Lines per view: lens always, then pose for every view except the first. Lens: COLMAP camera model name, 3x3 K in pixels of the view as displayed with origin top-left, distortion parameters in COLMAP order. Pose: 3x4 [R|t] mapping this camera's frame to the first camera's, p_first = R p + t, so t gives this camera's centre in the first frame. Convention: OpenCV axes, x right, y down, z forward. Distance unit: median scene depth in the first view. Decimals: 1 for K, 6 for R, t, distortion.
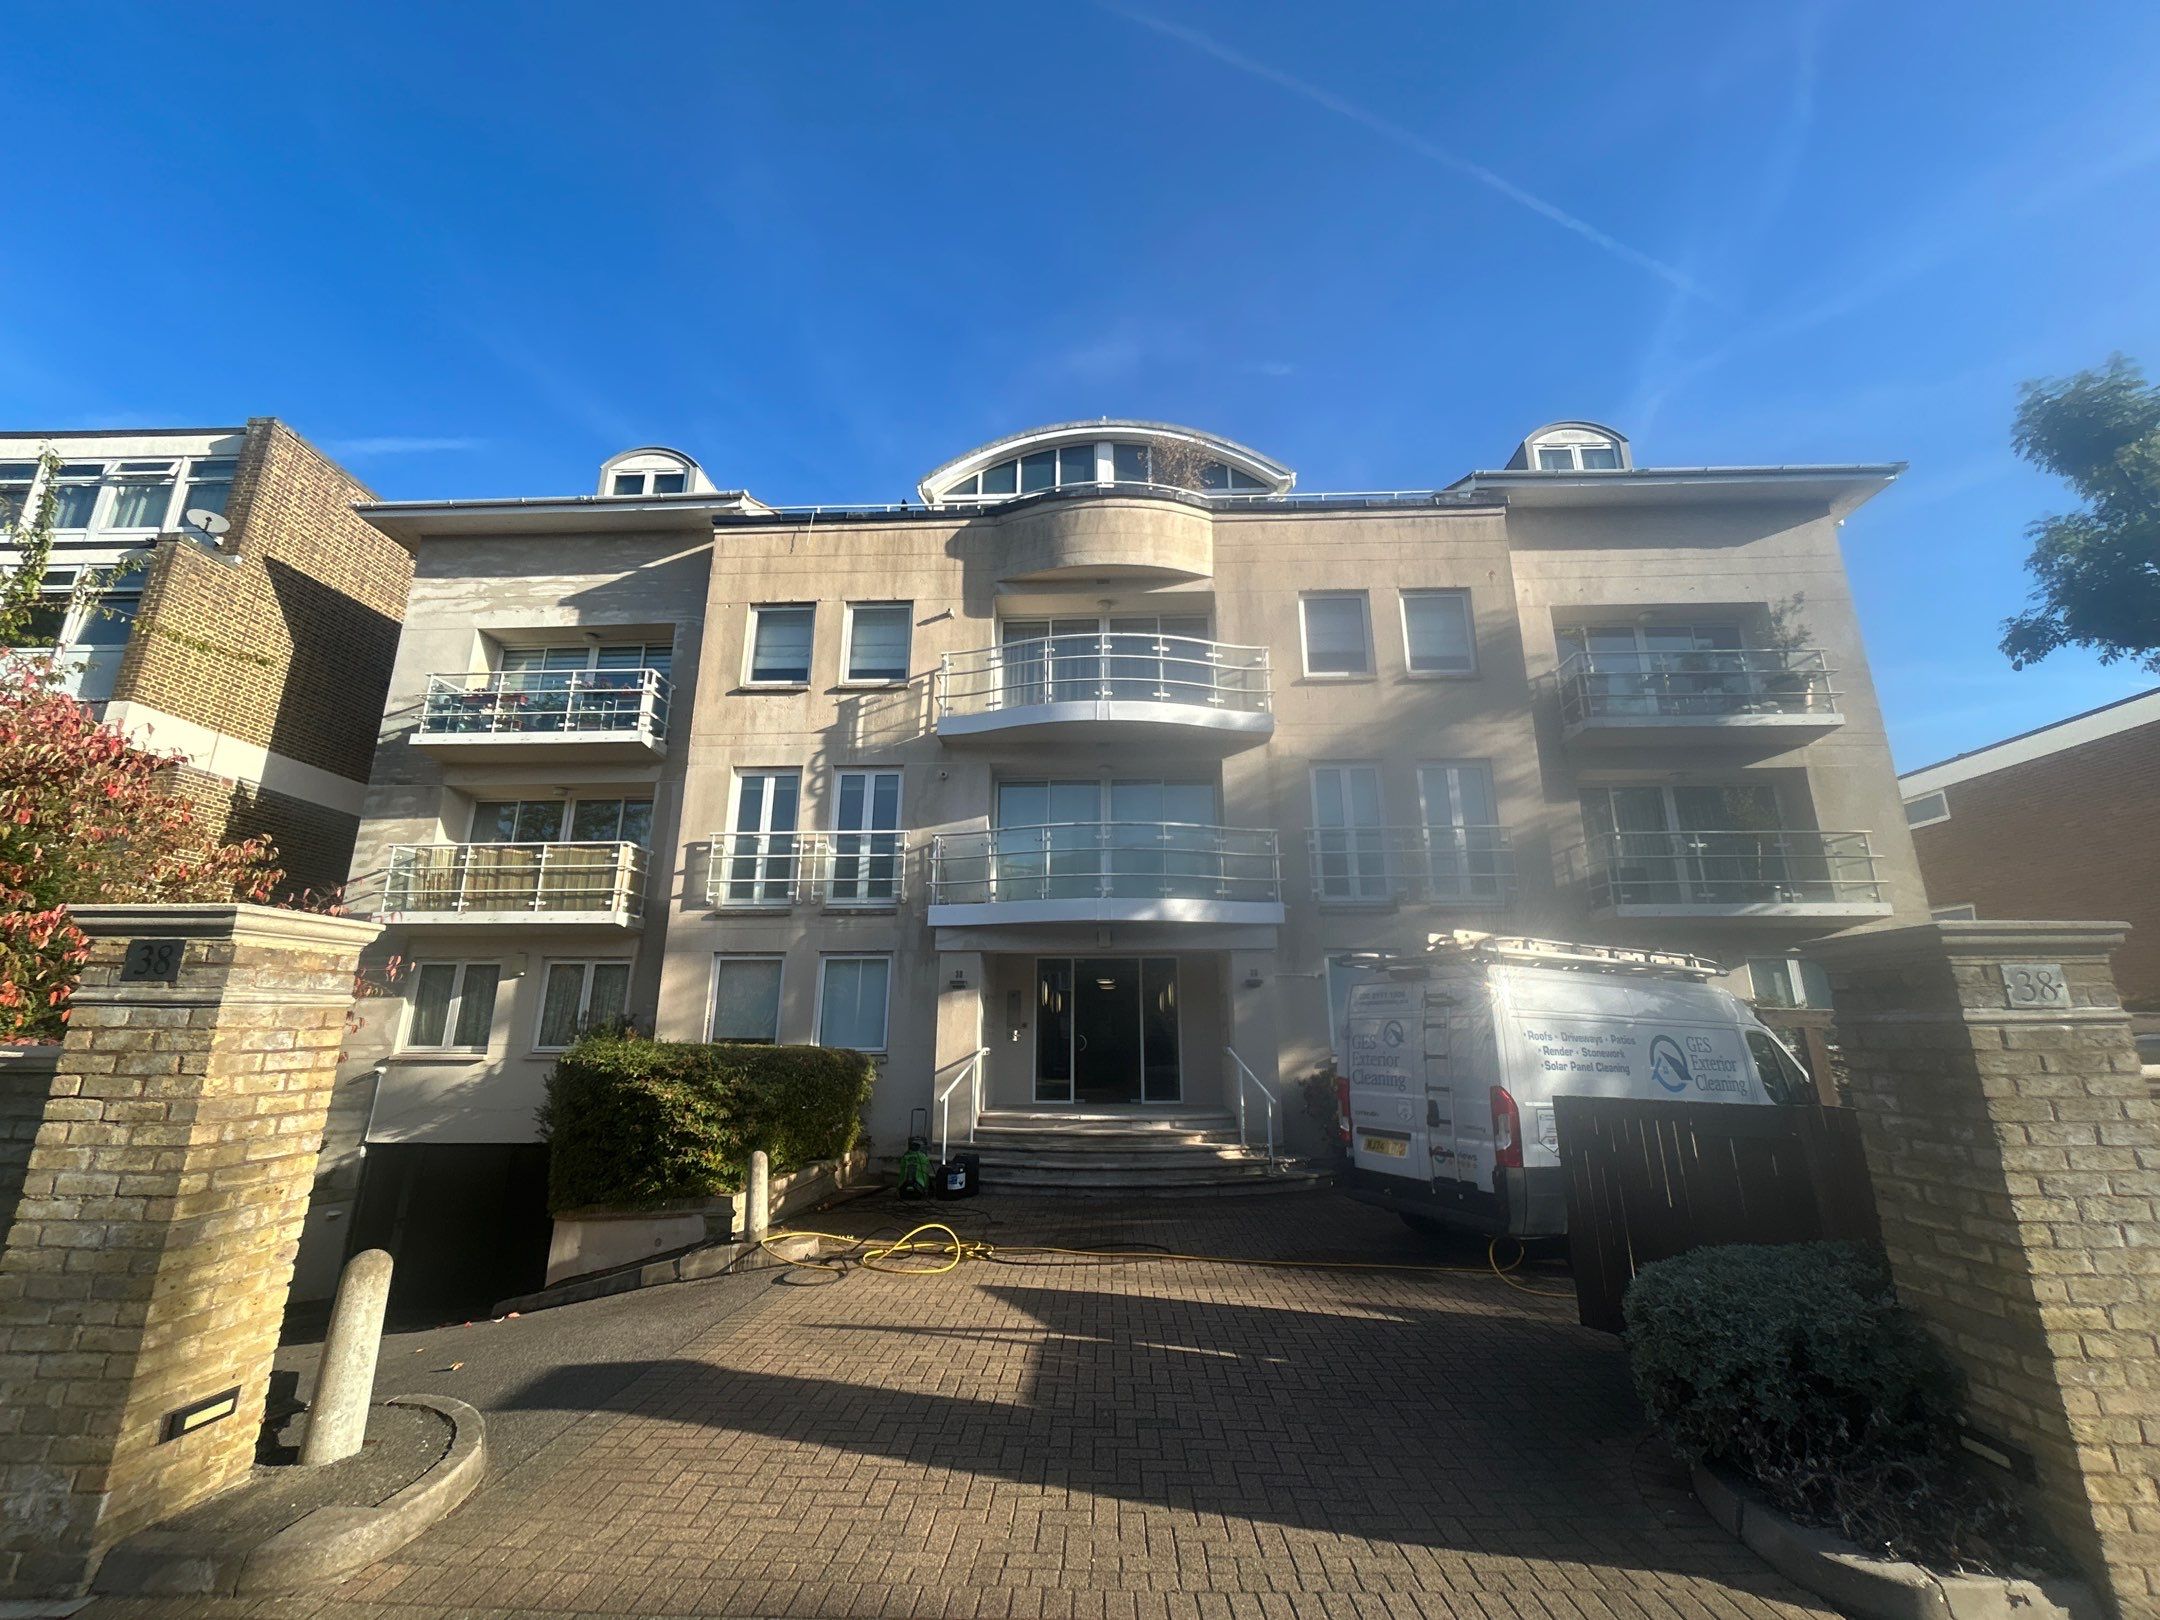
lens RADIAL K [[868.9, 0, 1080.0], [0, 868.9, 810.0], [0, 0, 1]] dist [0.002023, 0.000272]
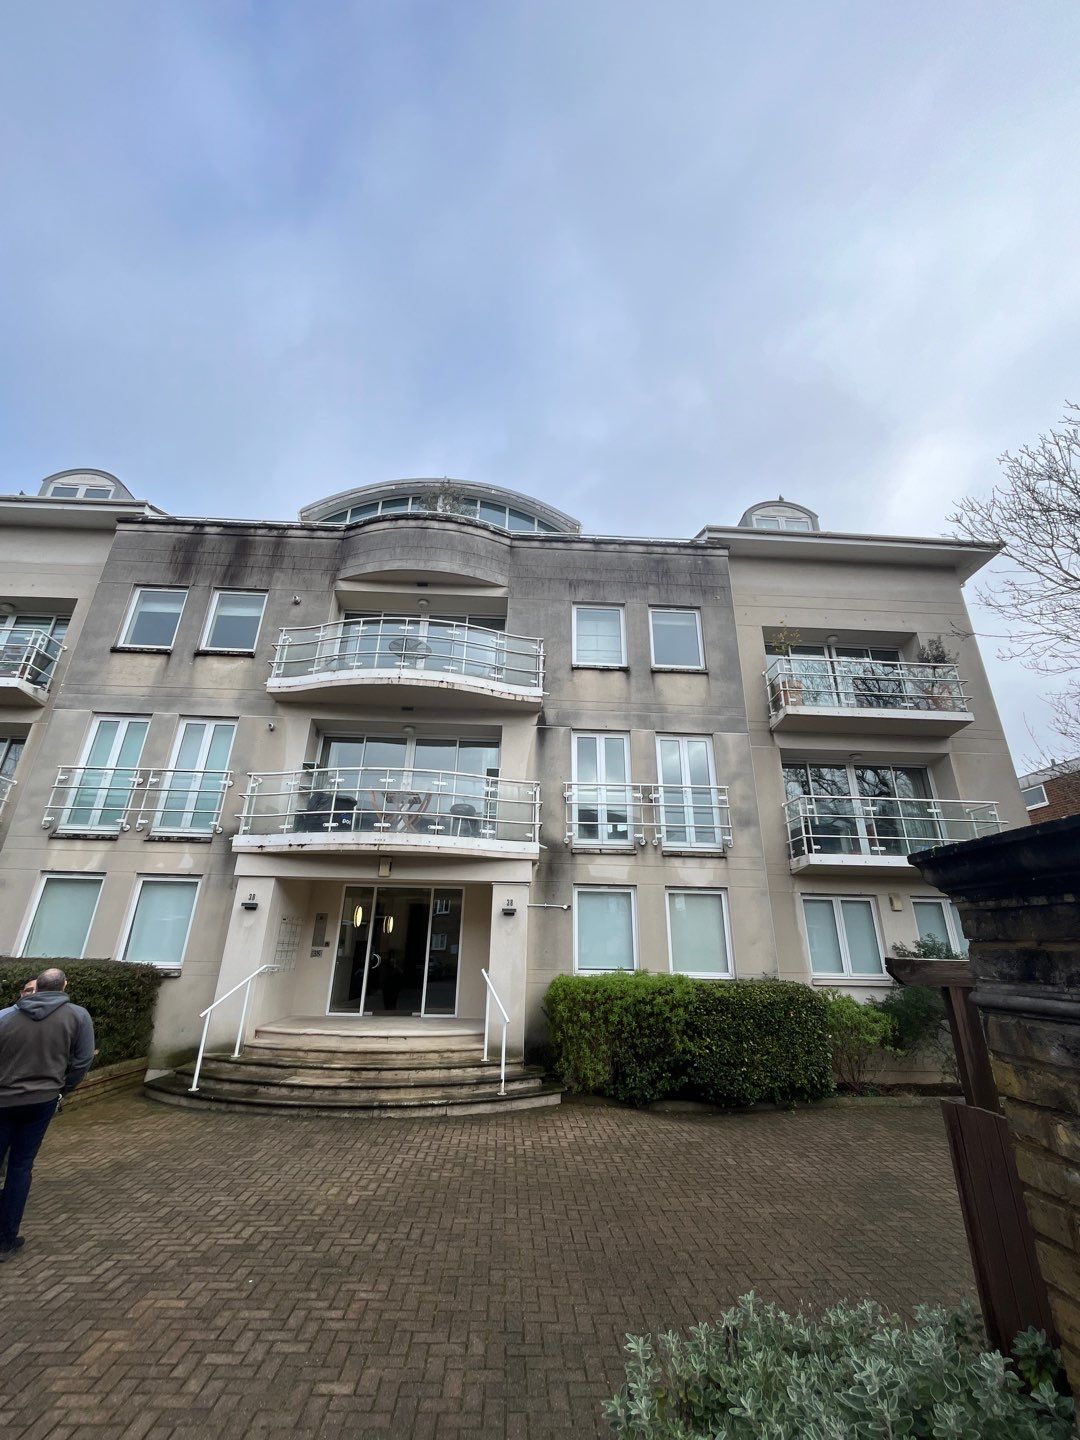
lens RADIAL K [[583.5, 0, 536.9], [0, 583.5, 714.6], [0, 0, 1]] dist [-0.001051, -0.000006]
pose [[0.996252, 0.050304, 0.070371, 0.255604], [-0.040853, 0.990696, -0.129820, 0.056228], [-0.076247, 0.126459, 0.989037, 0.287543]]
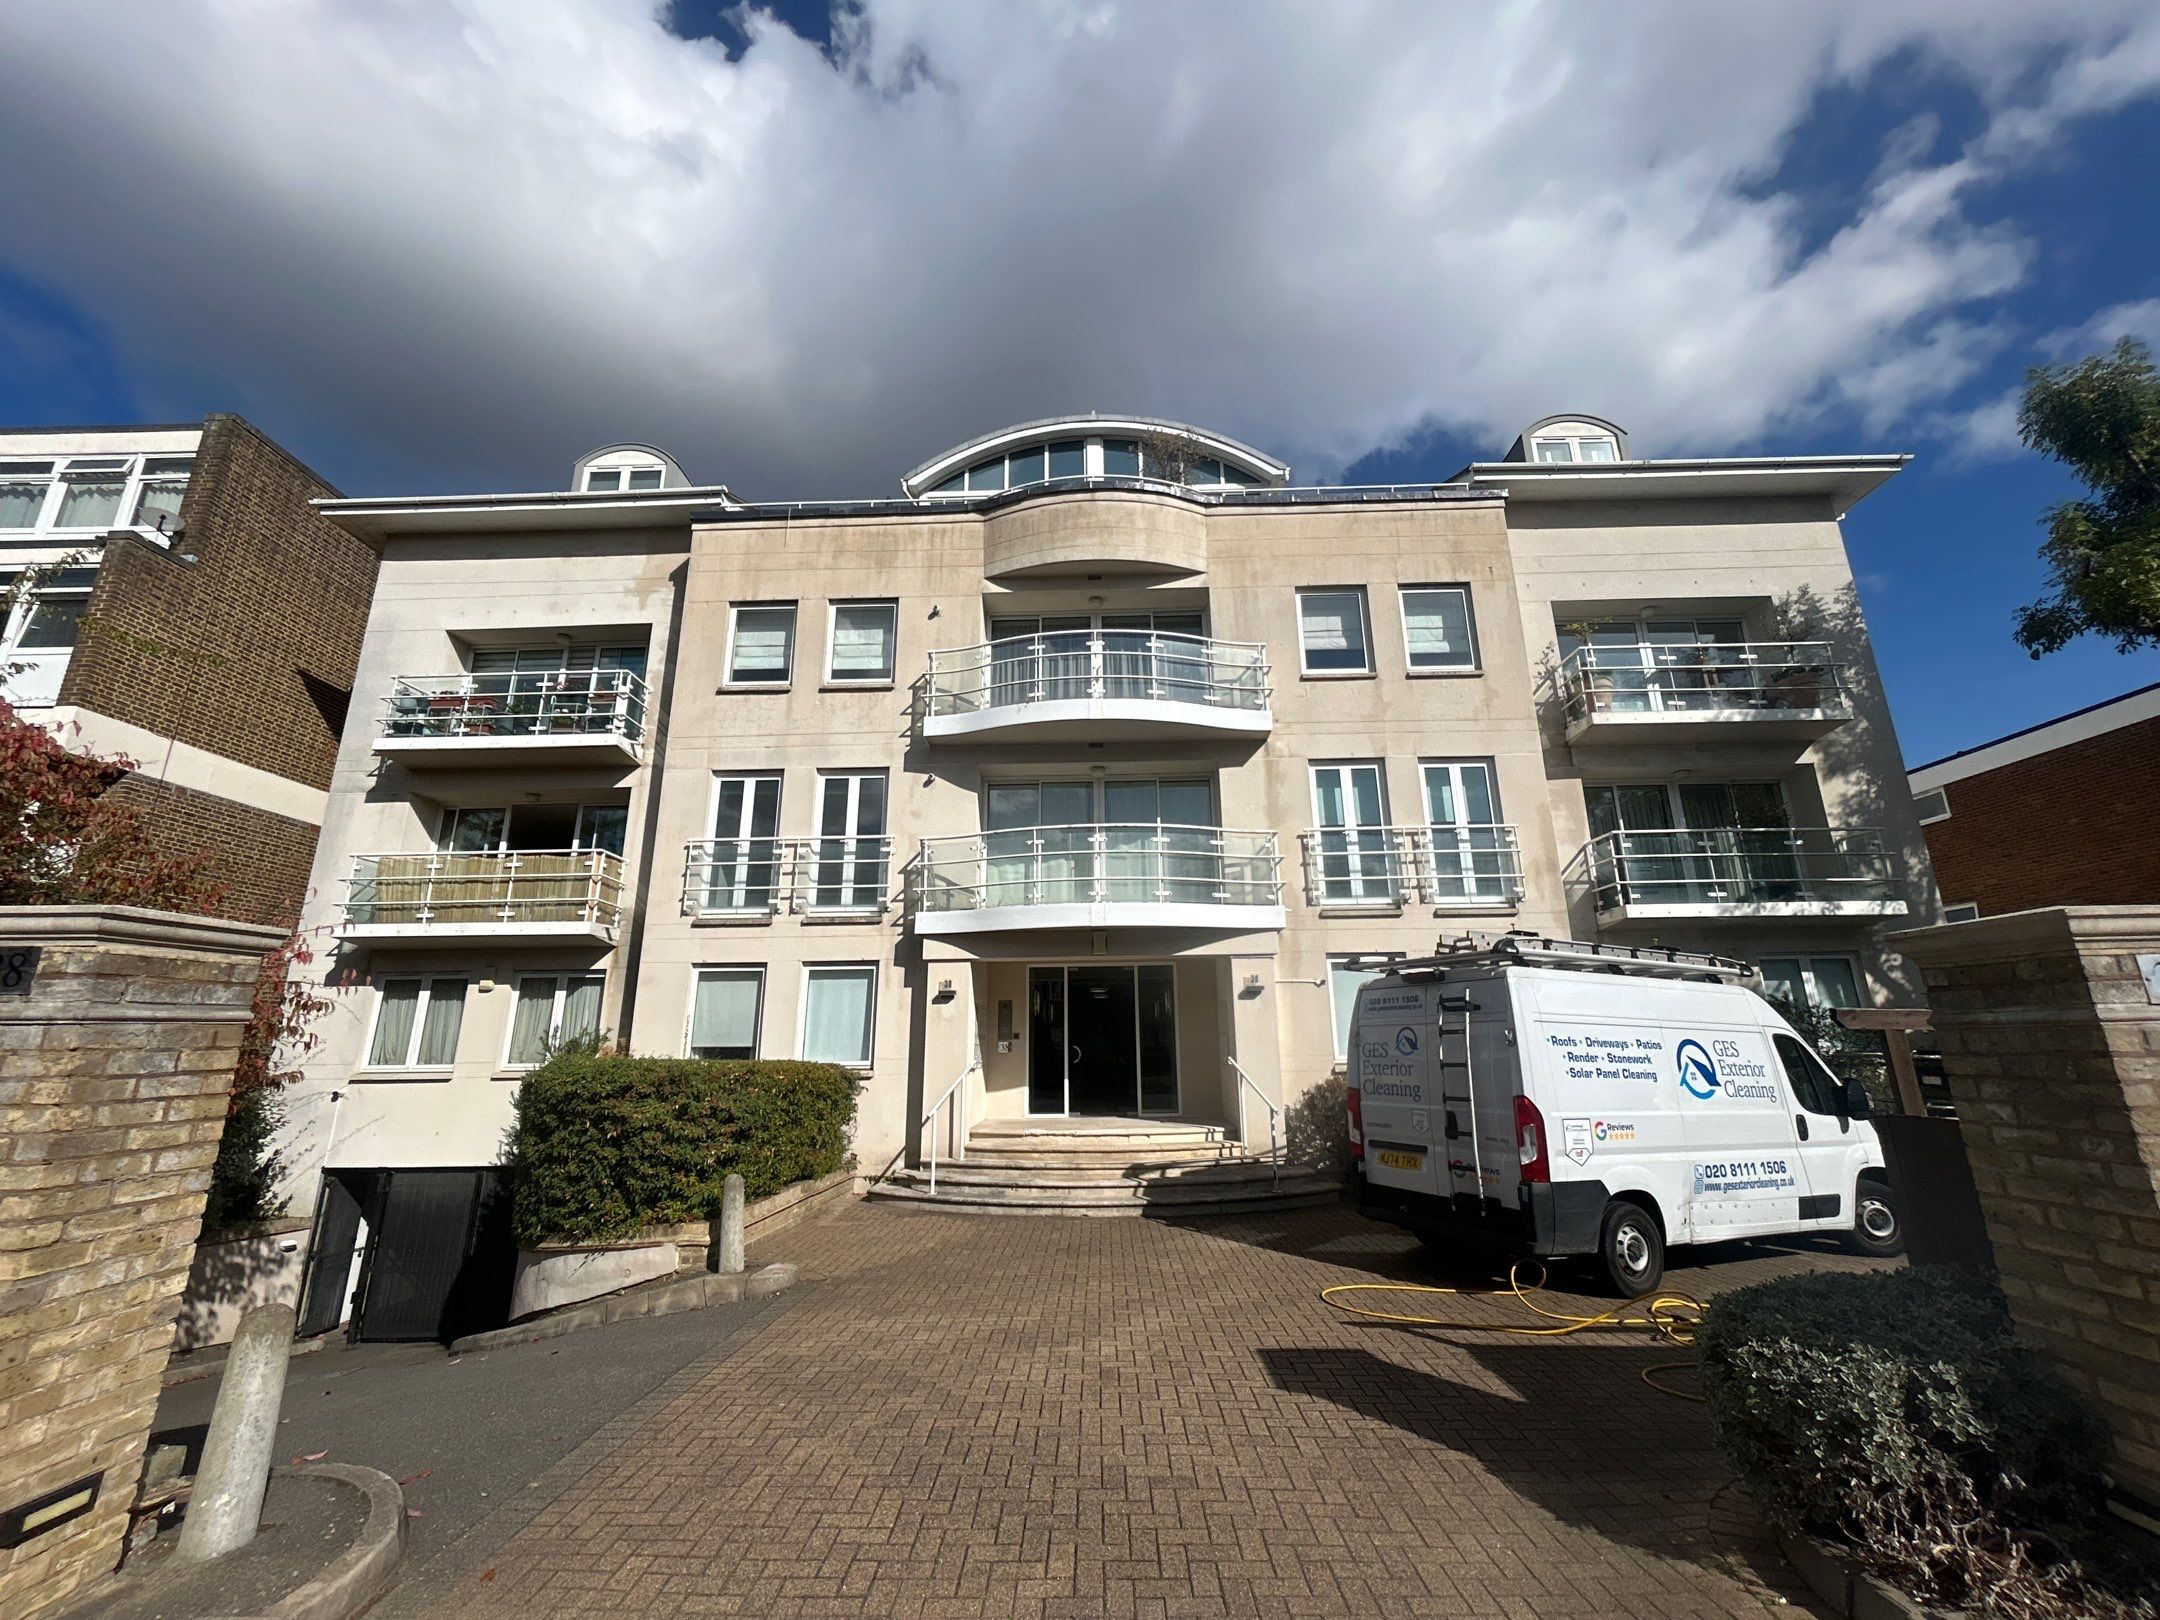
lens RADIAL K [[868.9, 0, 1080.0], [0, 868.9, 810.0], [0, 0, 1]] dist [0.002023, 0.000272]
pose [[0.999889, -0.007594, 0.012851, -0.006668], [0.007742, 0.999903, -0.011538, 0.014006], [-0.012762, 0.011636, 0.999851, 0.055157]]
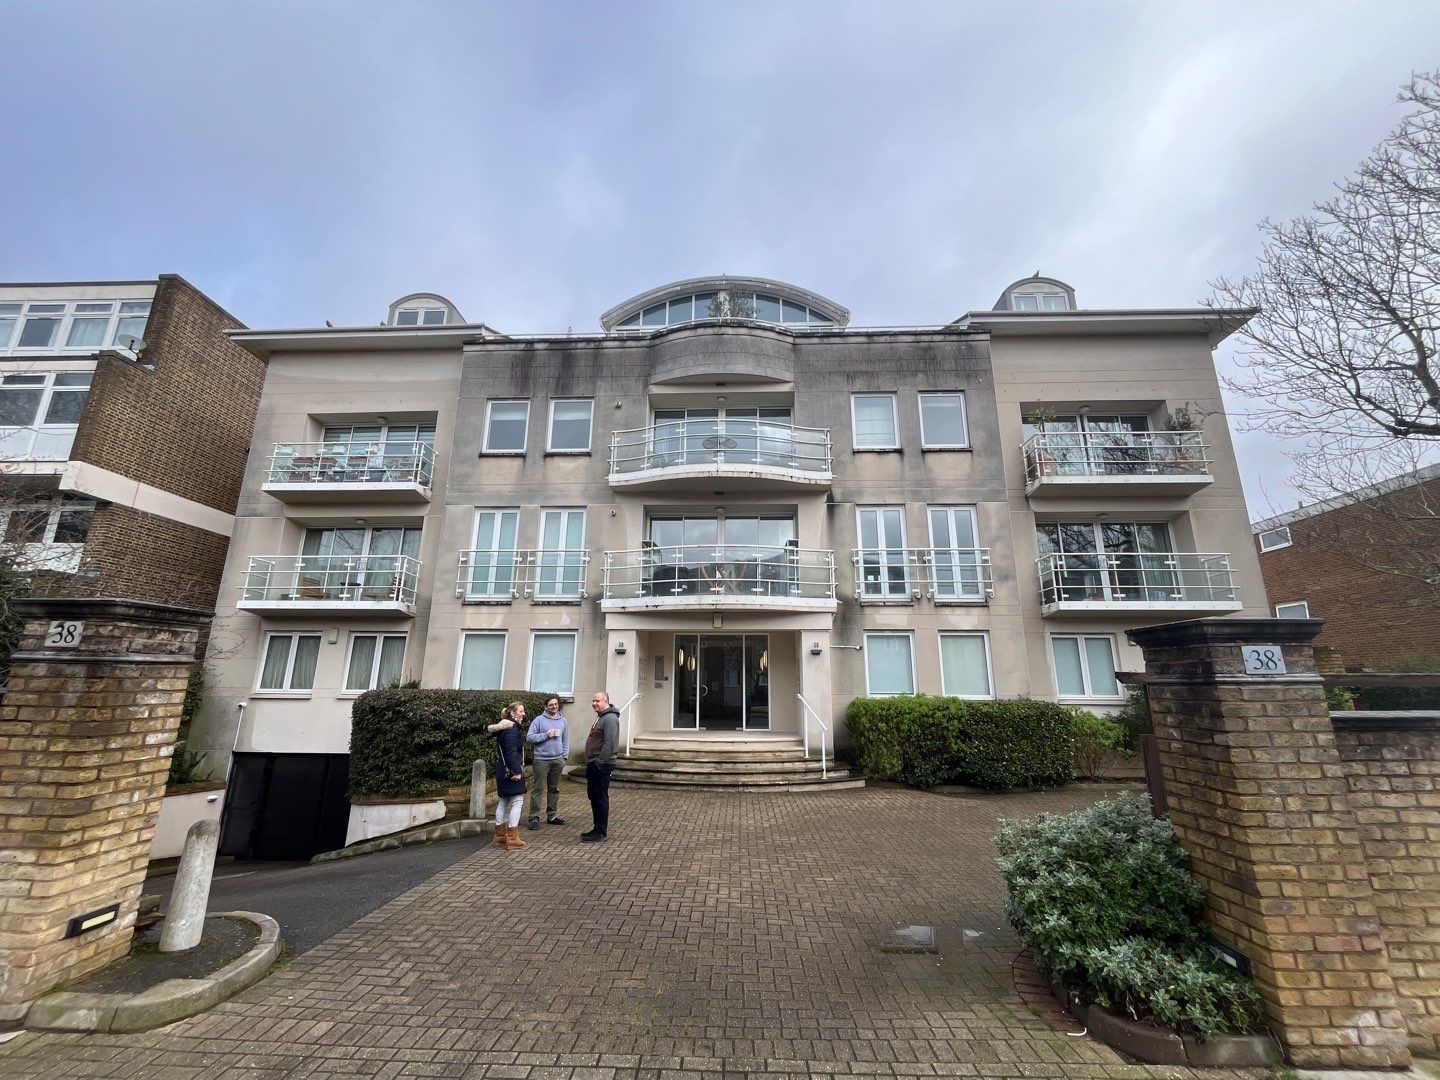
lens RADIAL K [[583.5, 0, 717.1], [0, 583.5, 539.0], [0, 0, 1]] dist [-0.001051, -0.000006]
pose [[0.999949, 0.005886, -0.008184, 0.053773], [-0.005818, 0.999949, 0.008298, -0.006572], [0.008232, -0.008250, 0.999932, -0.018577]]
